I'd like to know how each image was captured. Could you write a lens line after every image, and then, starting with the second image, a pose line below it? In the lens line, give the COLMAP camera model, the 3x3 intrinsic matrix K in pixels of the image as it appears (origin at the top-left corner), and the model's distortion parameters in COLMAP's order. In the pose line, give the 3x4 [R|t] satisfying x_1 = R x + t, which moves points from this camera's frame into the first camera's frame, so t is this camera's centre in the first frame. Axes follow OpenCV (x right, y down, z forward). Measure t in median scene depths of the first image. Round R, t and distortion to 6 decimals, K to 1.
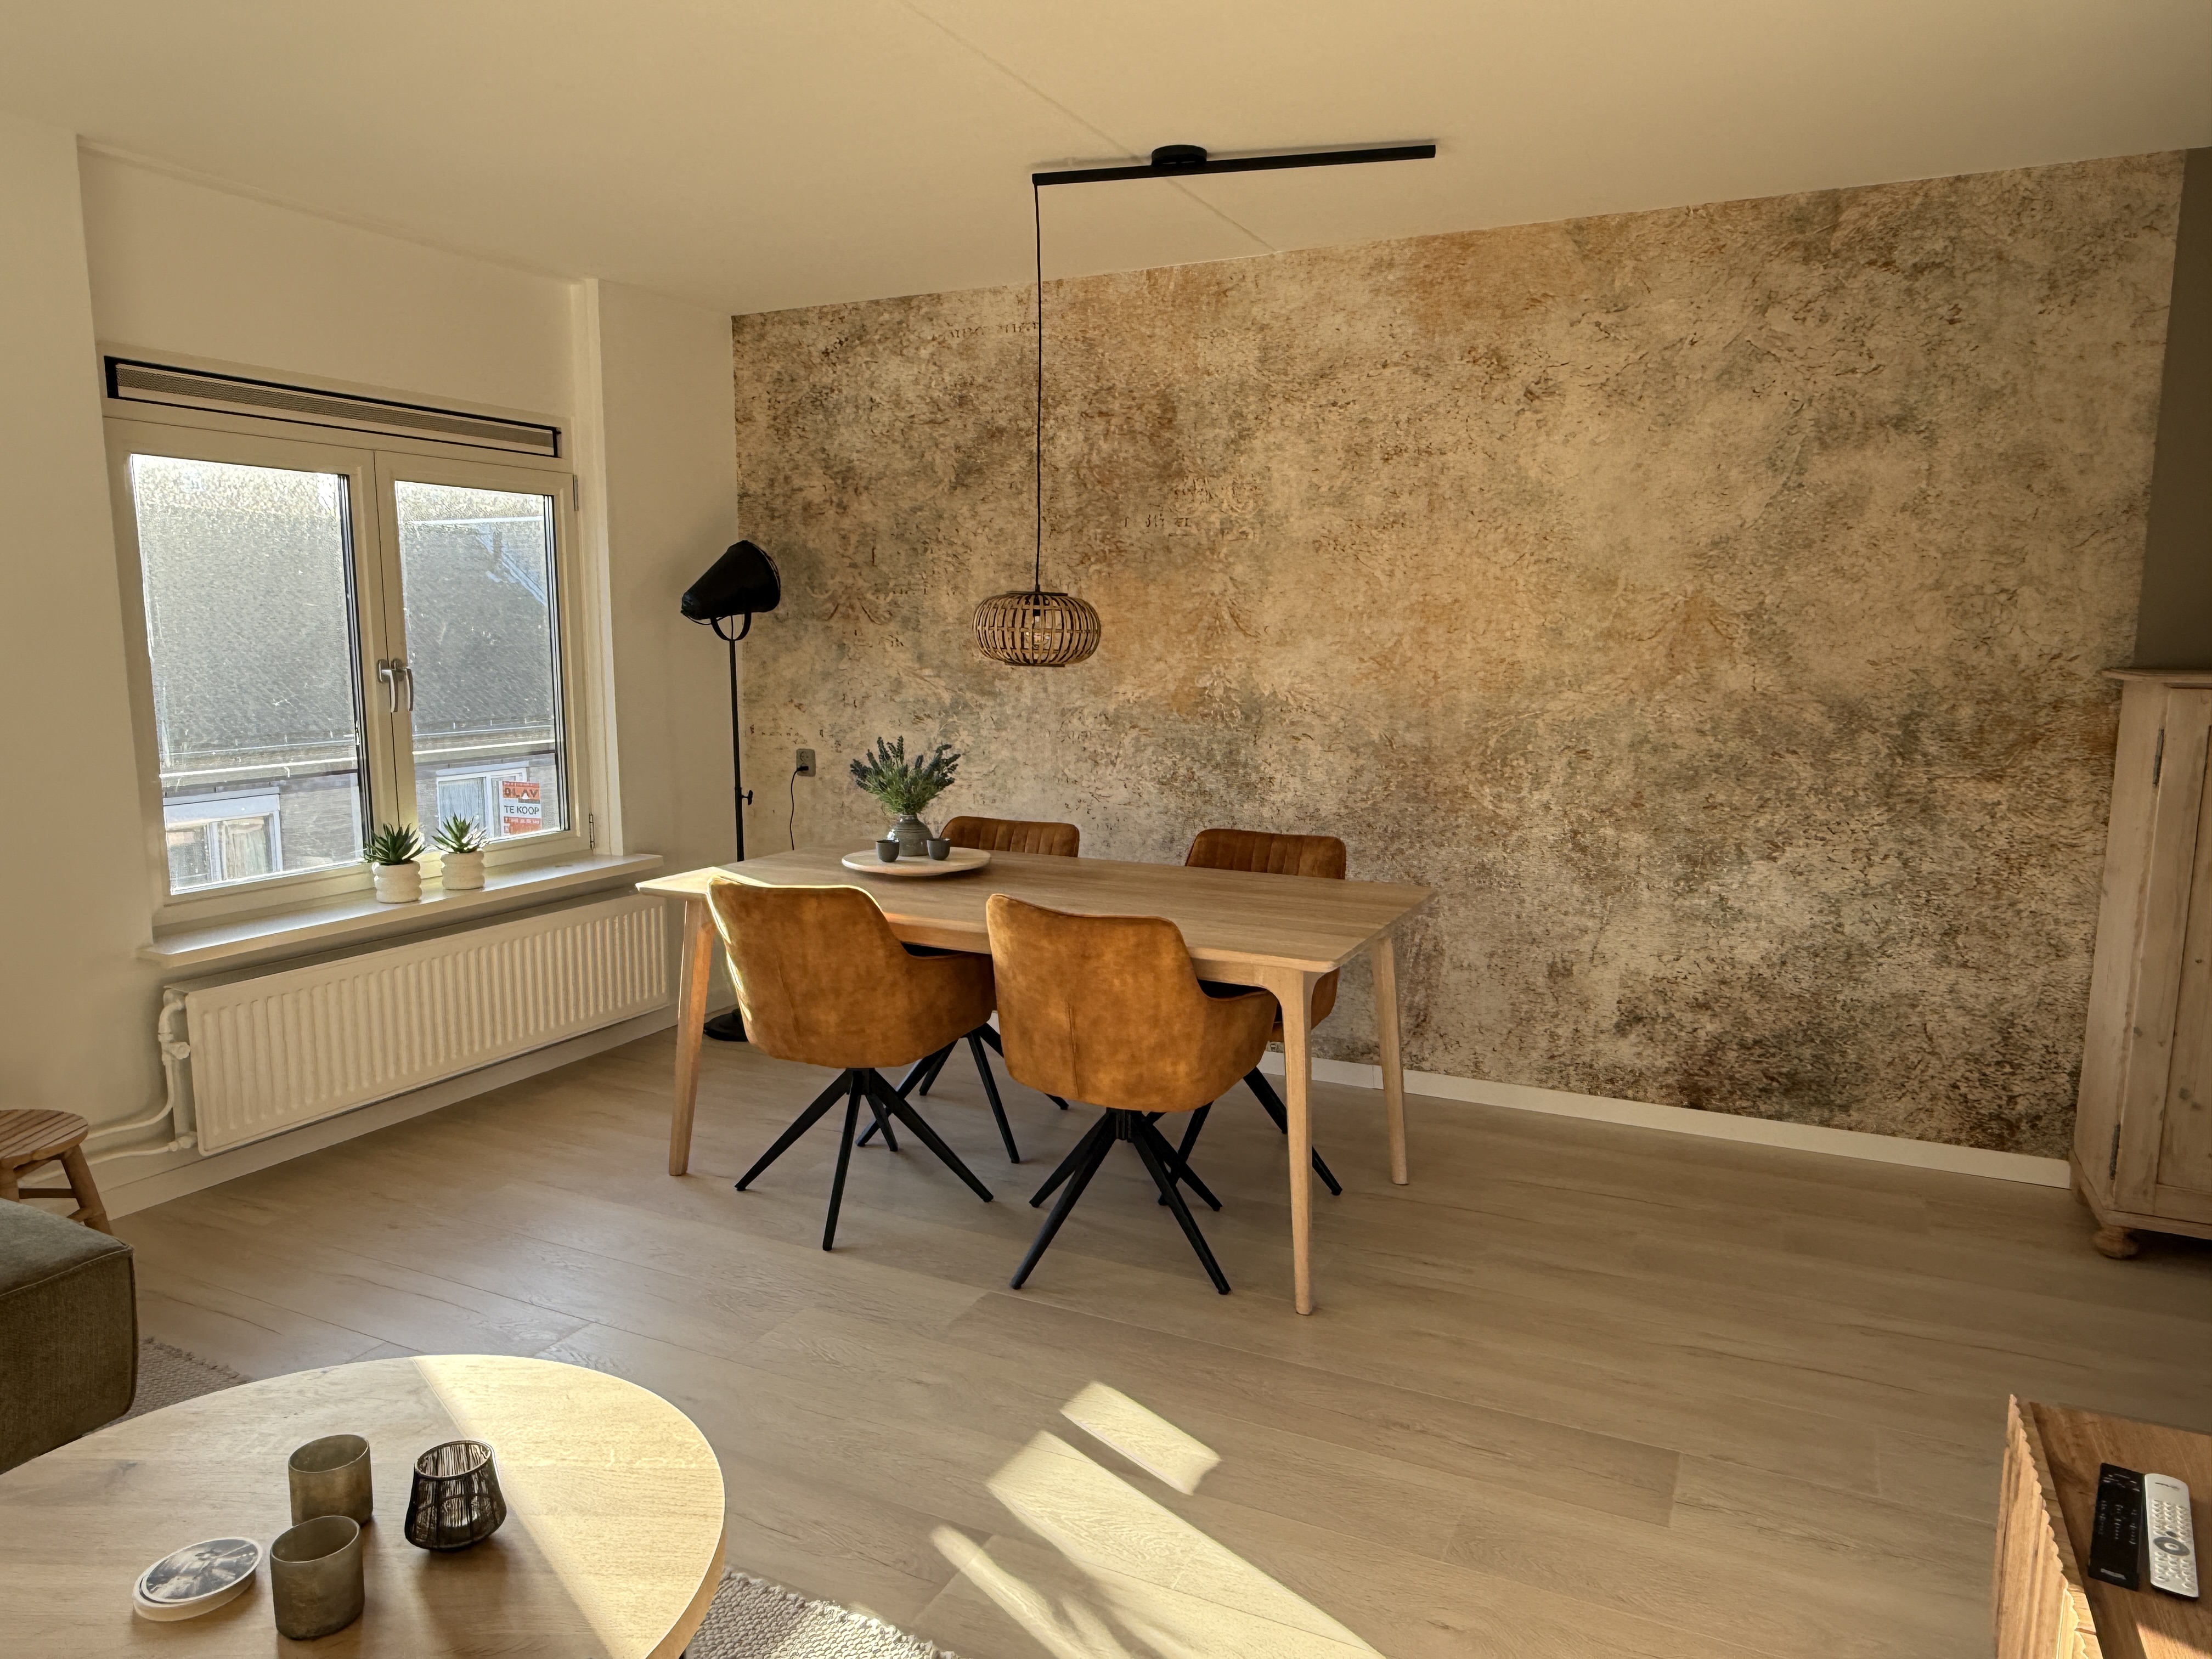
lens RADIAL K [[1459.2, 0, 1107.5], [0, 1459.2, 845.1], [0, 0, 1]] dist [-0.000698, -0.001337]
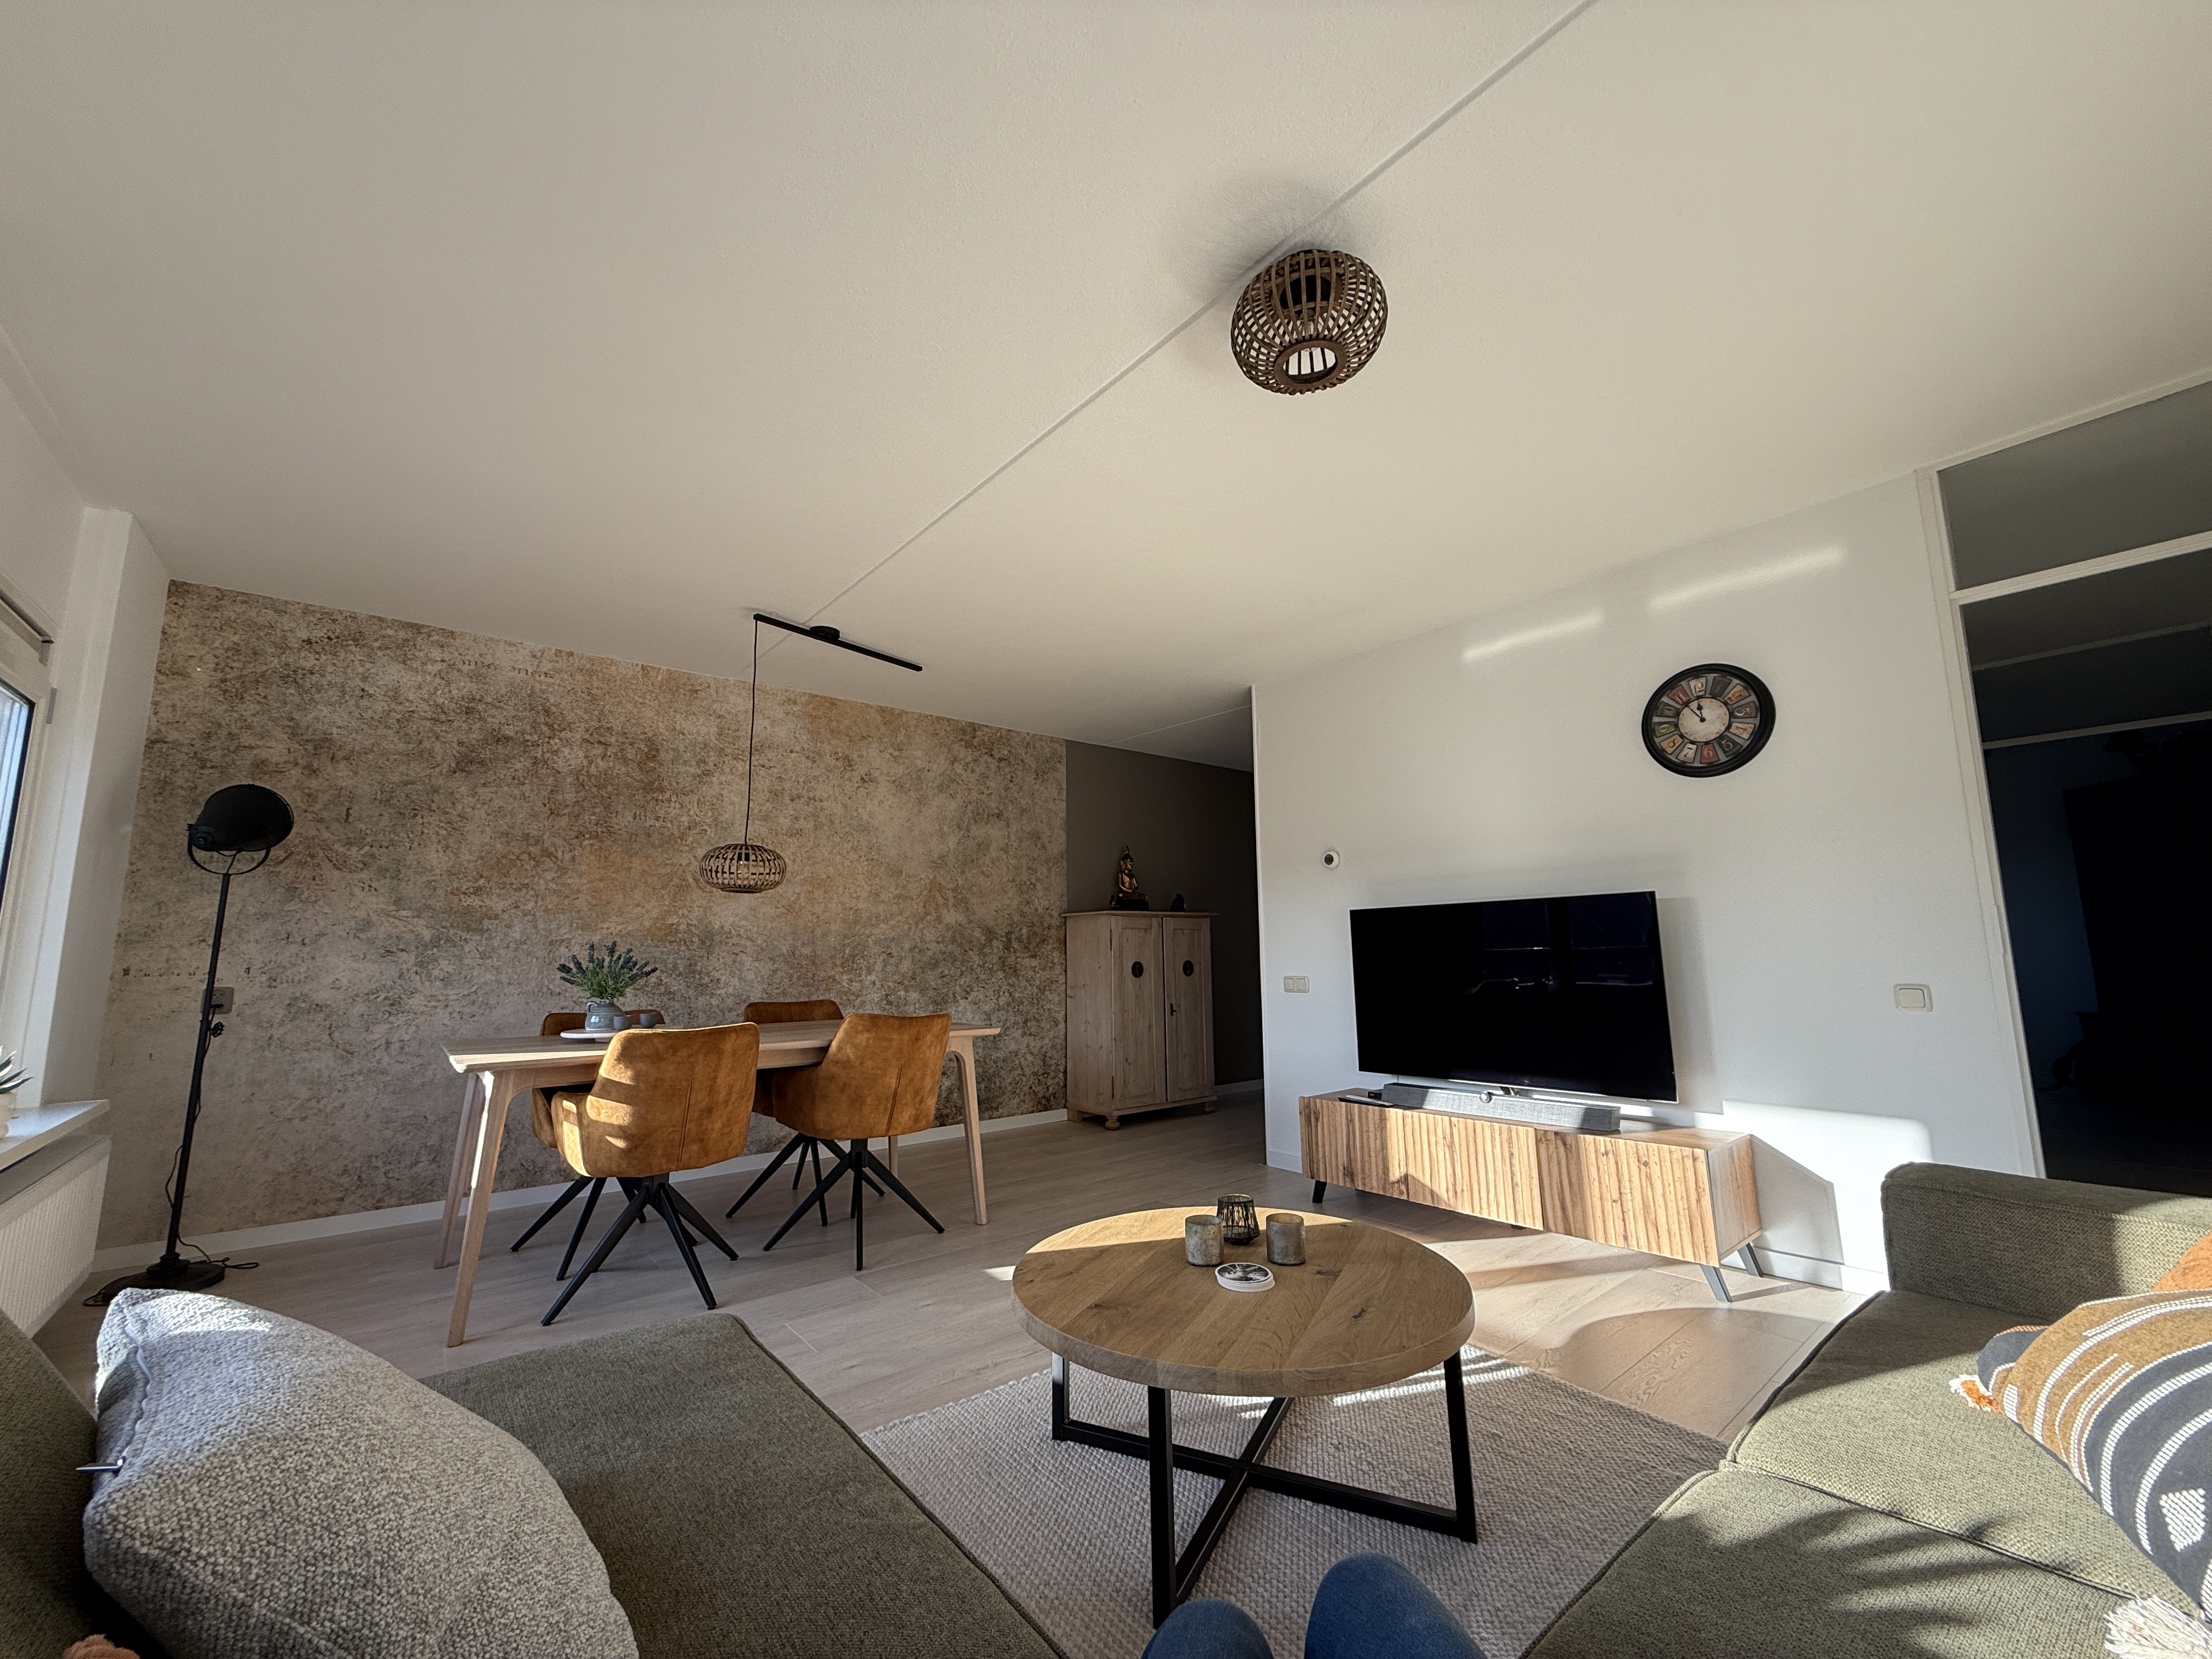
lens RADIAL K [[884.4, 0, 1106.0], [0, 884.4, 829.5], [0, 0, 1]] dist [-0.000493, -0.000084]
pose [[0.415815, 0.117990, 0.901763, -0.658364], [0.147053, 0.969777, -0.194697, 0.050173], [-0.897482, 0.213565, 0.385897, 0.217684]]
